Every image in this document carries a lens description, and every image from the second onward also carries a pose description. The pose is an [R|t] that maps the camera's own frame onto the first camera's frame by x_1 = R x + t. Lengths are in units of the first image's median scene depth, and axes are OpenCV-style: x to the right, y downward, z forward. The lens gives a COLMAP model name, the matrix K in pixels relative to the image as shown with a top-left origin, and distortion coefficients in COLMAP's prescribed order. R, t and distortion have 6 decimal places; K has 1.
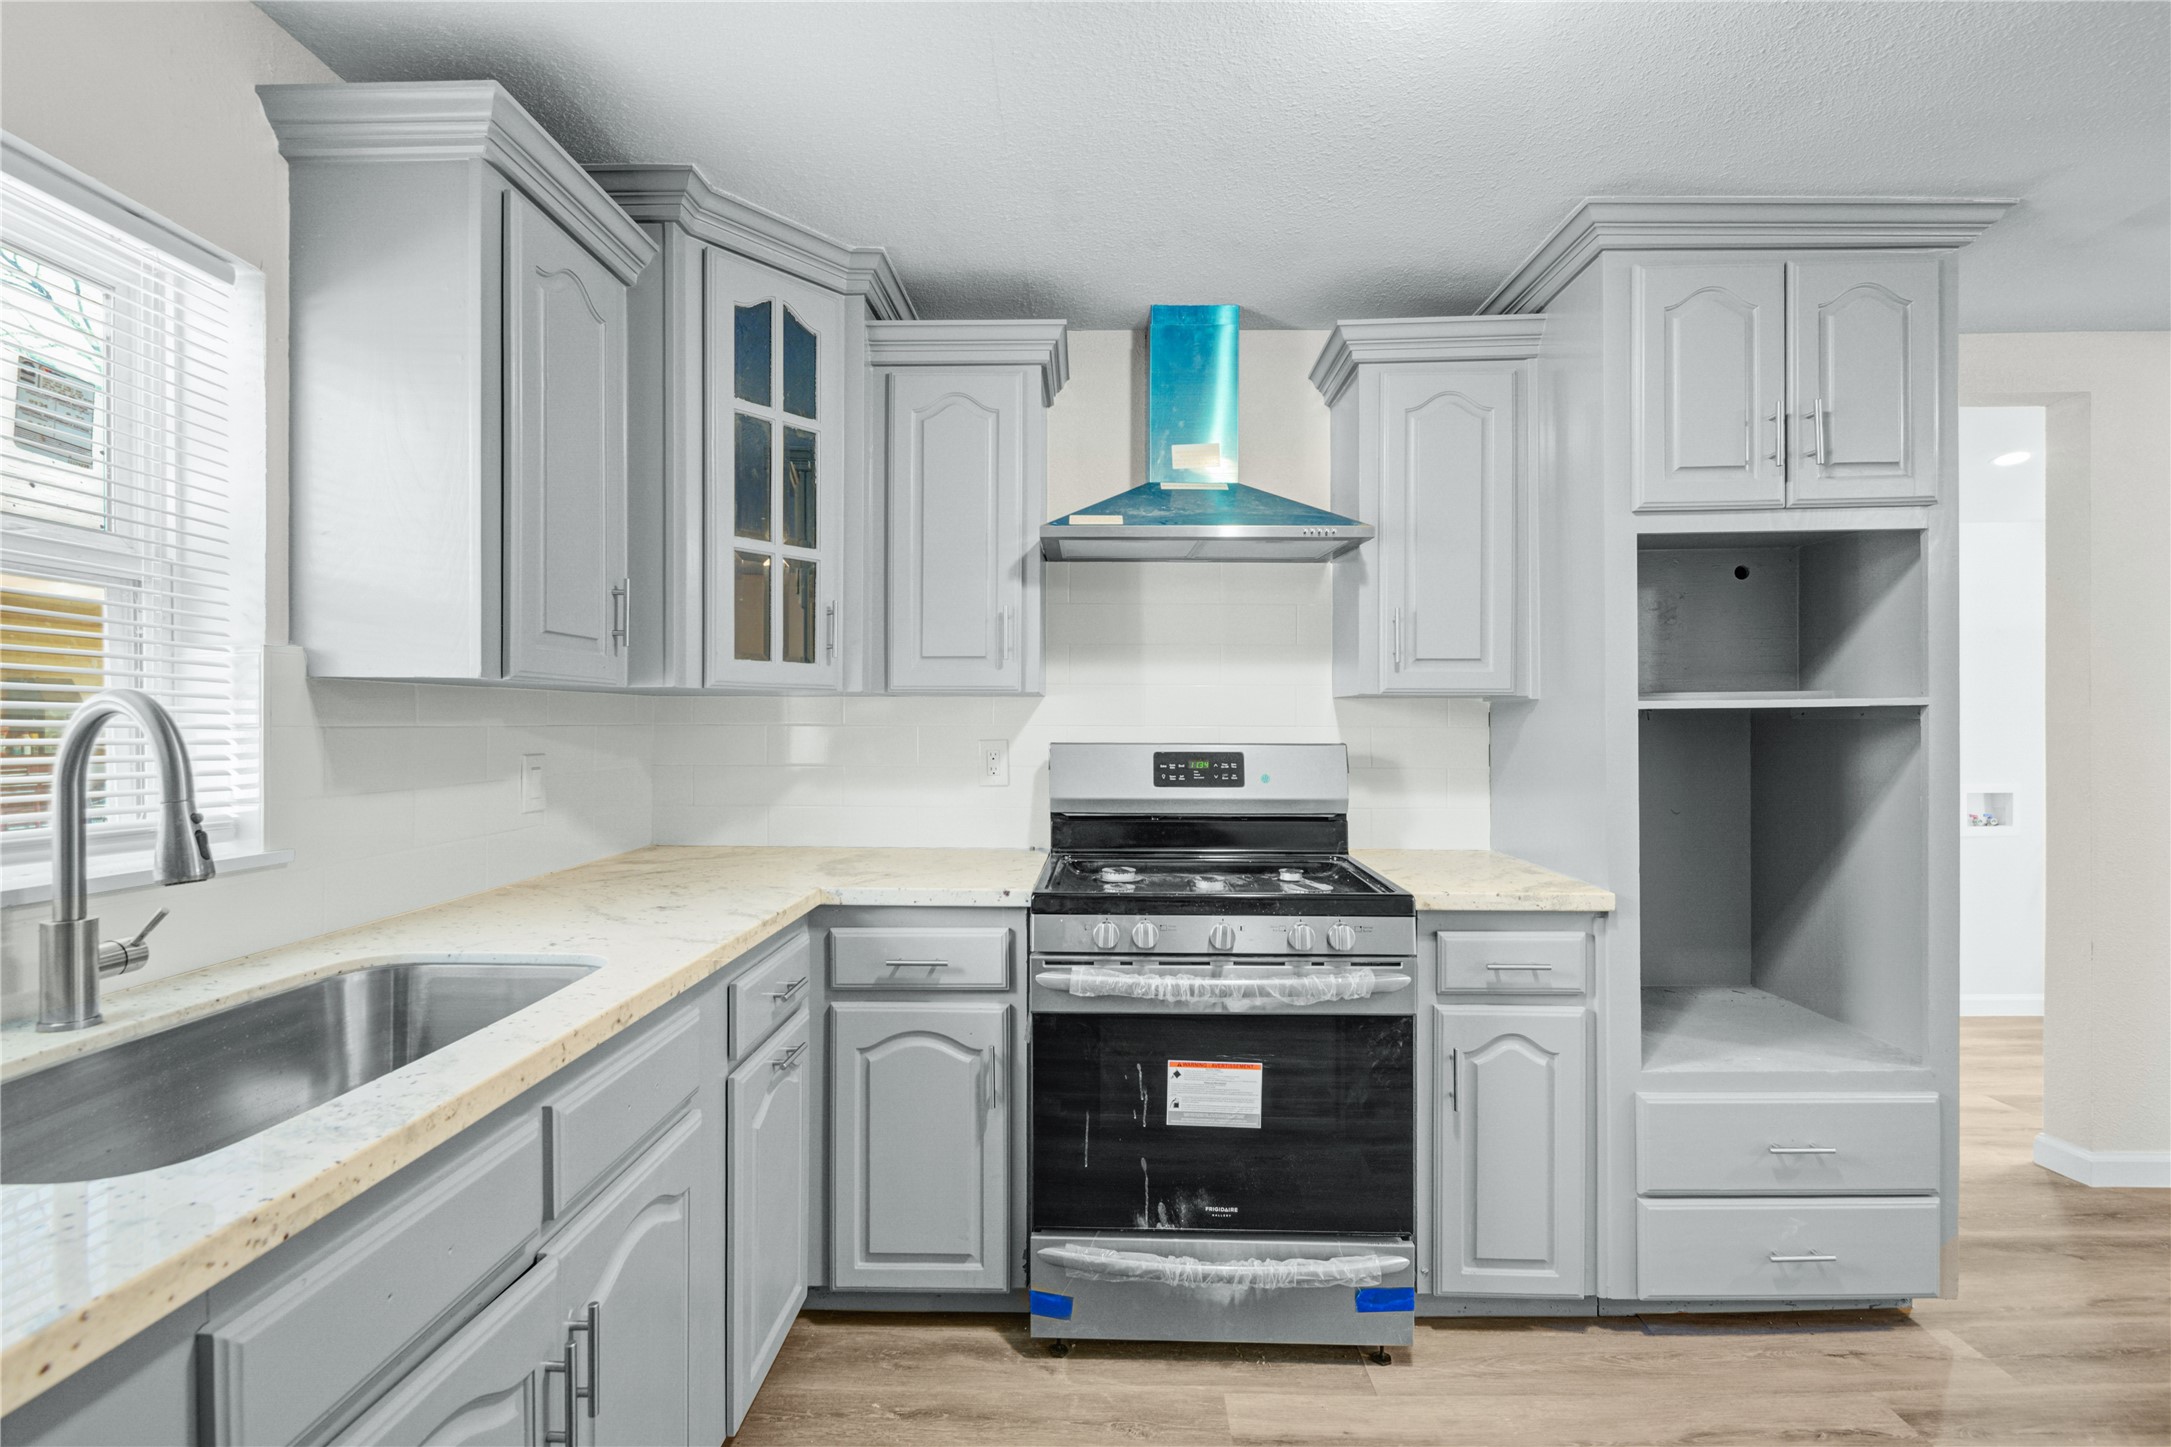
lens RADIAL K [[984.2, 0, 1085.5], [0, 984.2, 723.5], [0, 0, 1]] dist [-0.002892, -0.000679]
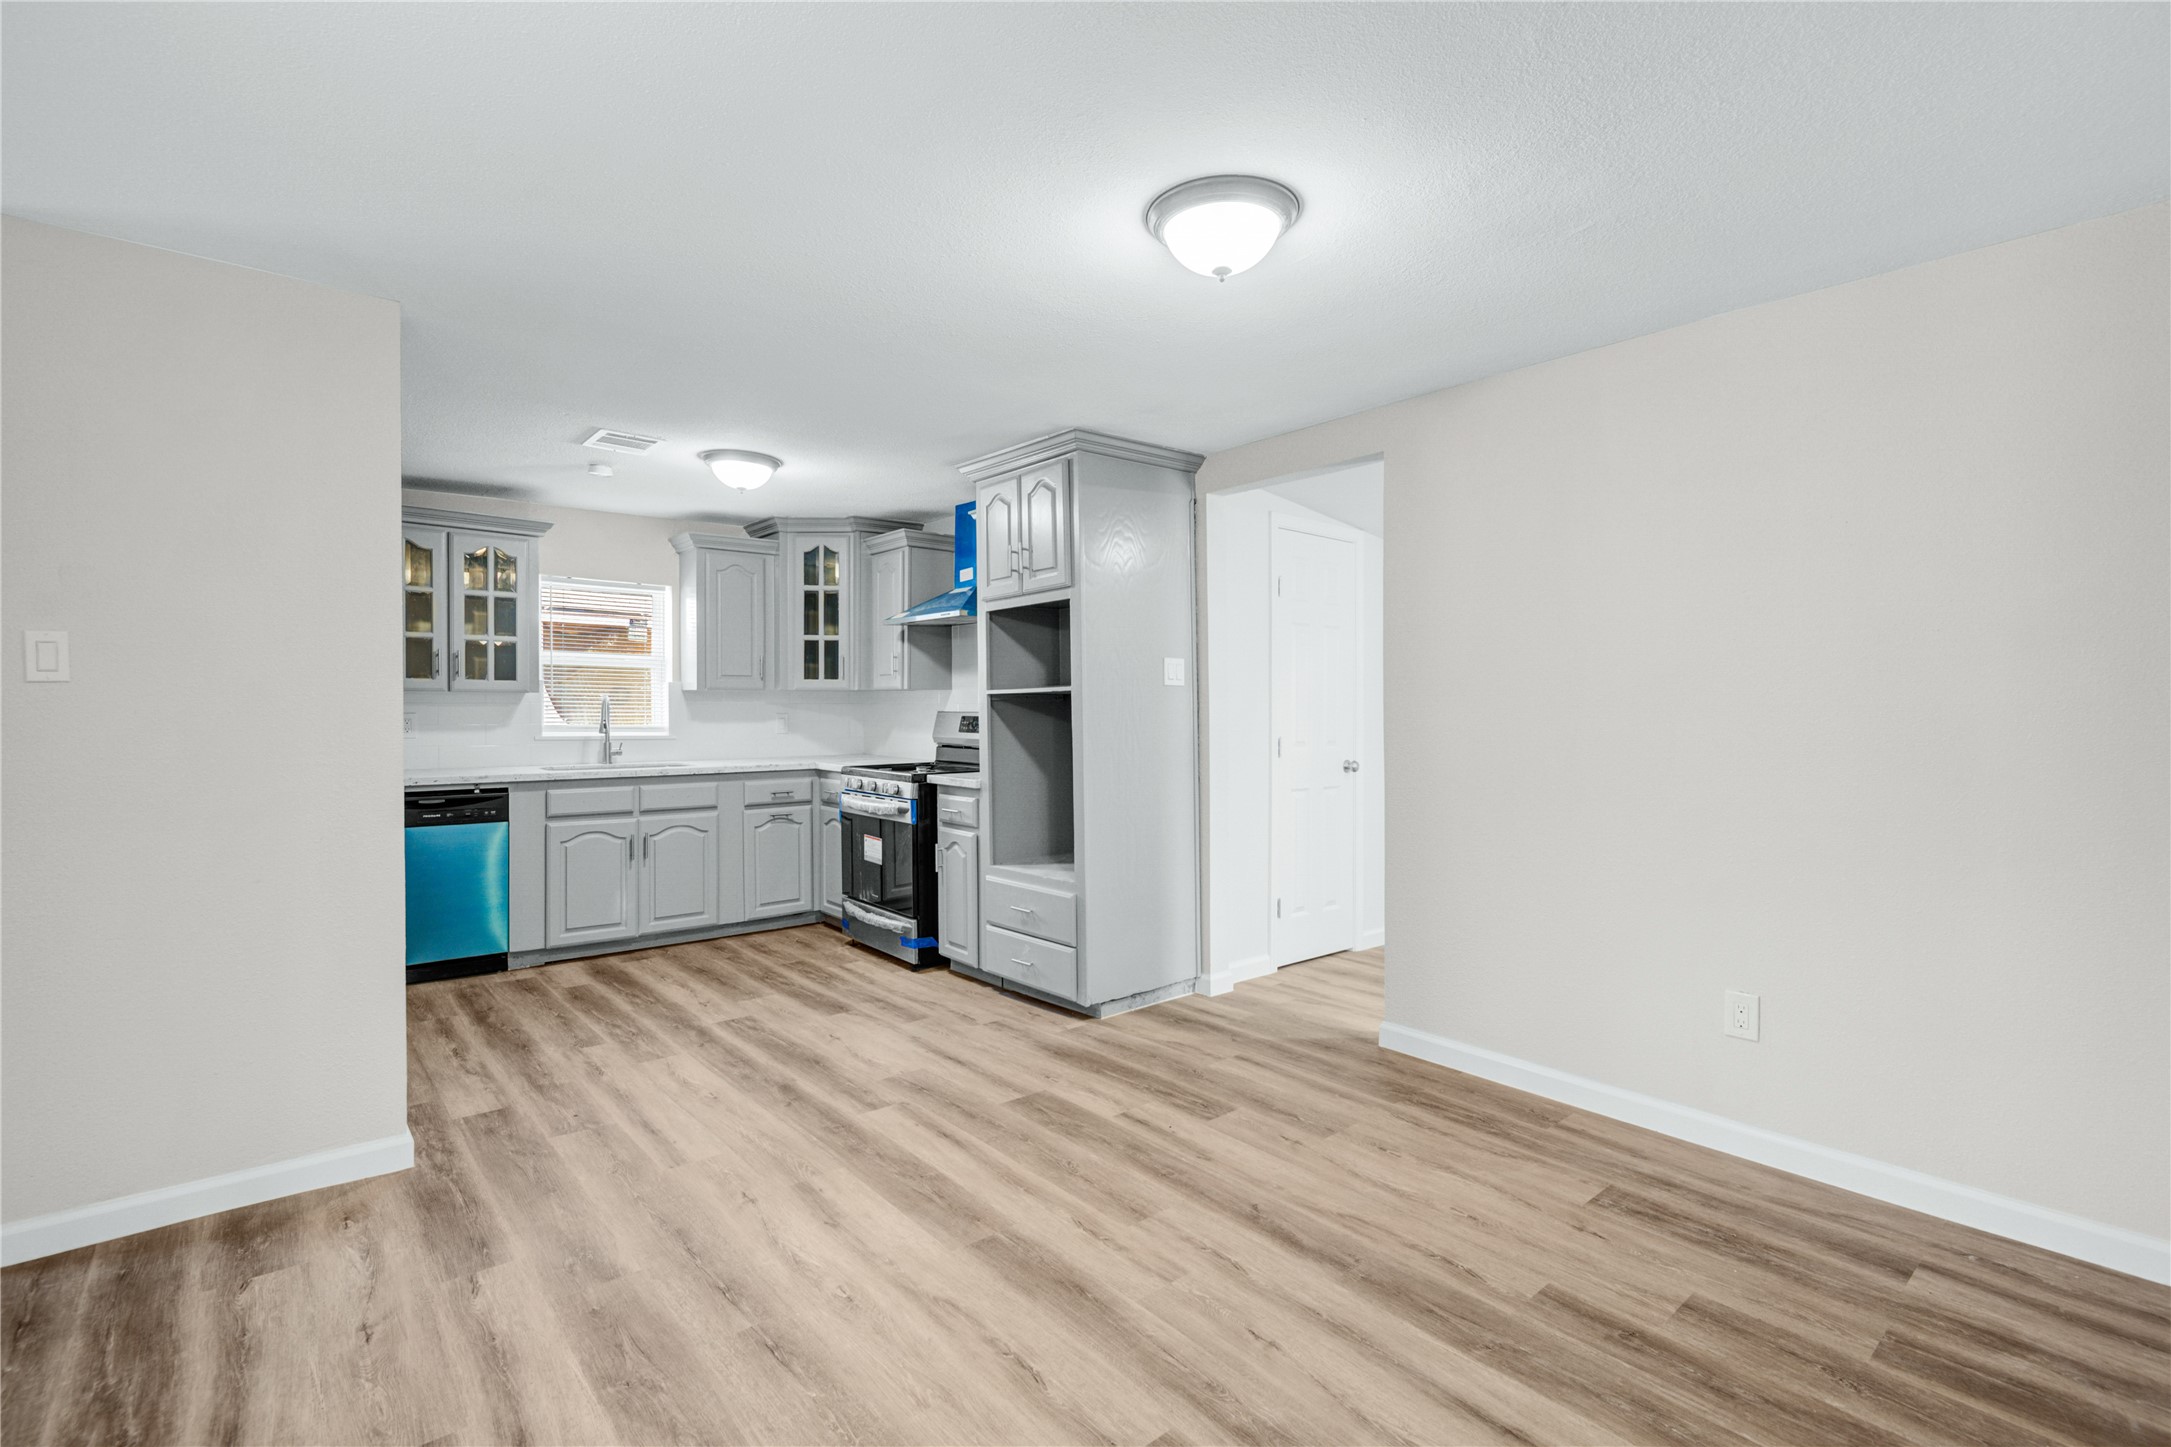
lens RADIAL K [[984.2, 0, 1085.5], [0, 984.2, 723.5], [0, 0, 1]] dist [-0.002892, -0.000679]
pose [[0.658035, 0.011879, -0.752894, 2.286054], [0.003020, 0.999826, 0.018415, 0.009071], [0.752981, -0.014391, 0.657885, -0.234669]]
